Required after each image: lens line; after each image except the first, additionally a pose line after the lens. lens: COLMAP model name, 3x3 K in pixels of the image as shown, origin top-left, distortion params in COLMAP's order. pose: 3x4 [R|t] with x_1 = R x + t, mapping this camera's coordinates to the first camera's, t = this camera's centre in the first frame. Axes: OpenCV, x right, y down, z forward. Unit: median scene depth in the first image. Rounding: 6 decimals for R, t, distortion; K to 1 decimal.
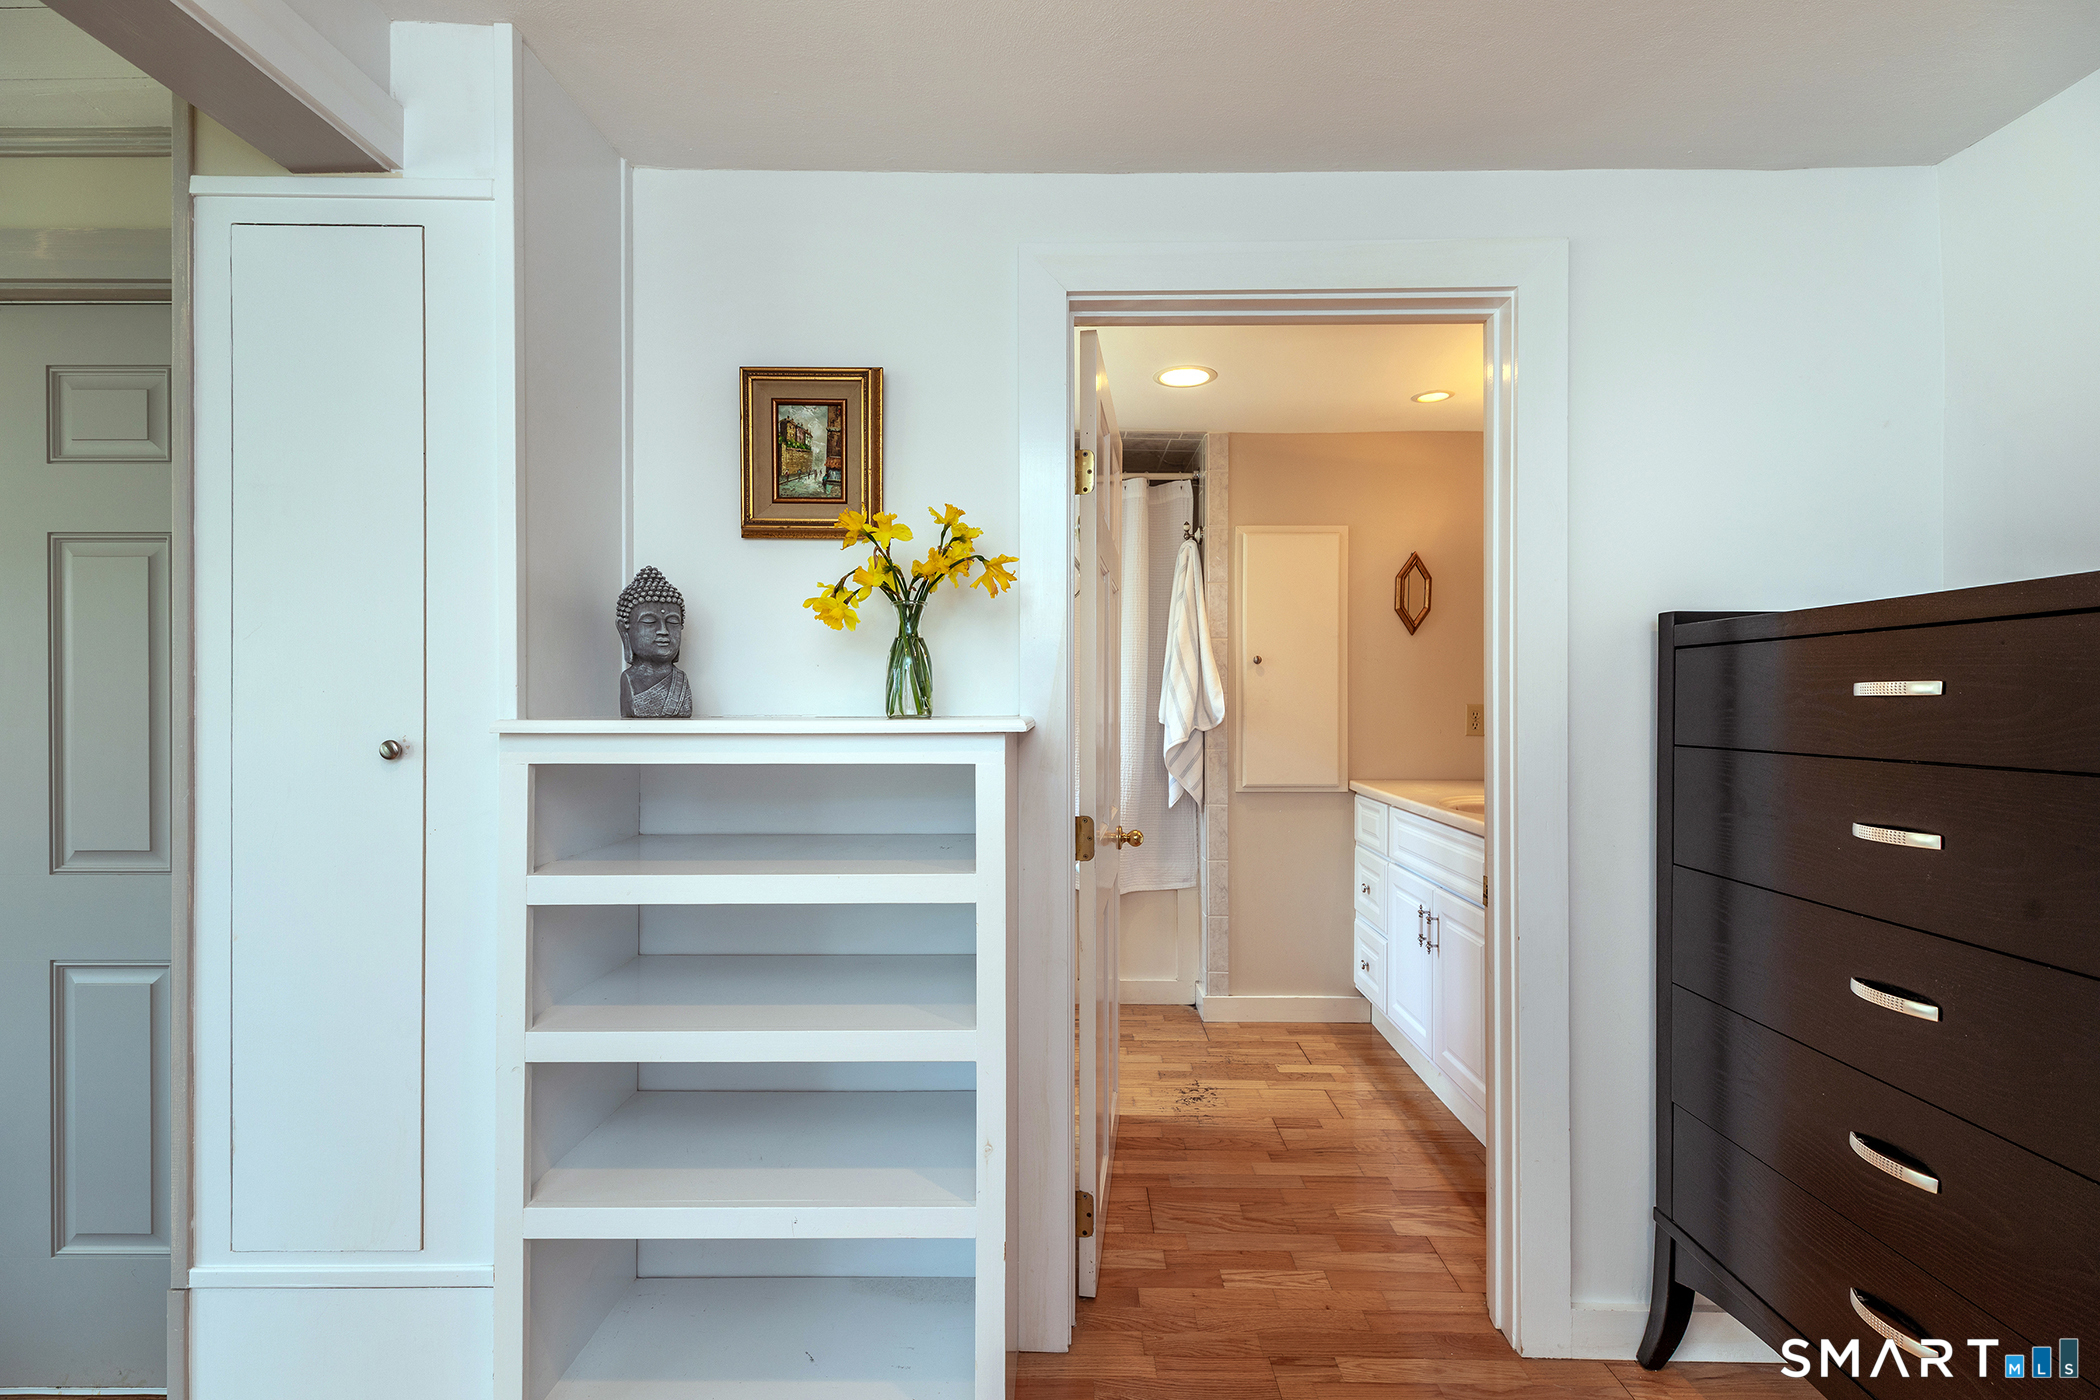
lens RADIAL K [[959.3, 0, 1054.1], [0, 959.3, 703.2], [0, 0, 1]] dist [0.017056, -0.005424]
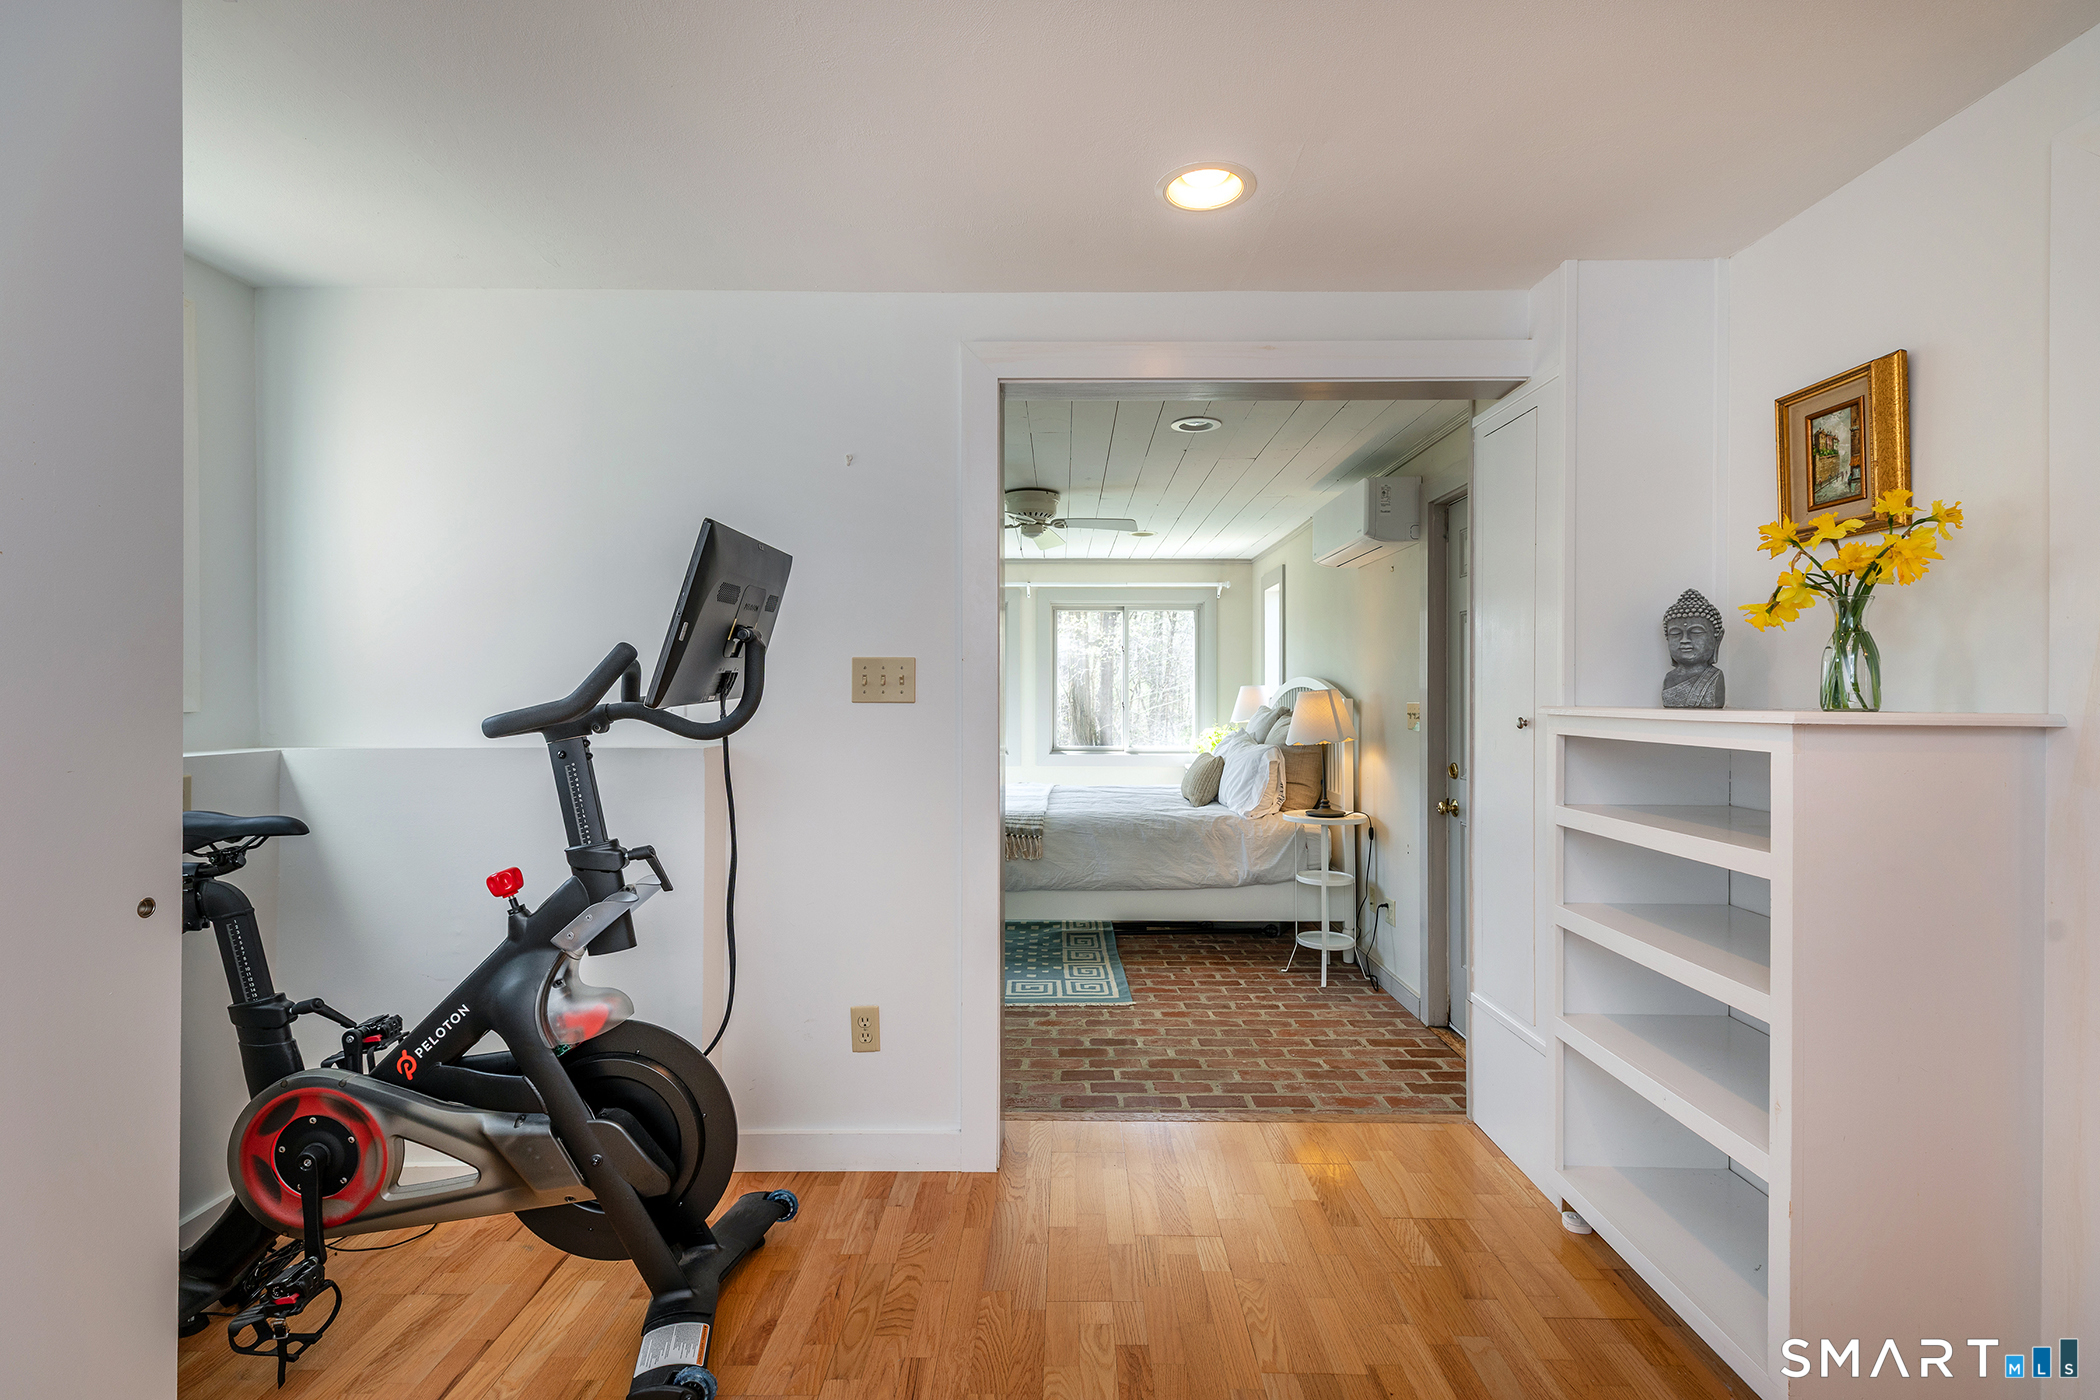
lens RADIAL K [[959.3, 0, 1052.1], [0, 959.3, 697.1], [0, 0, 1]] dist [0.017056, -0.005424]
pose [[-0.000807, -0.002872, -0.999996, 0.799263], [-0.005157, 0.999983, -0.002868, 0.008170], [0.999986, 0.005154, -0.000822, 0.149234]]
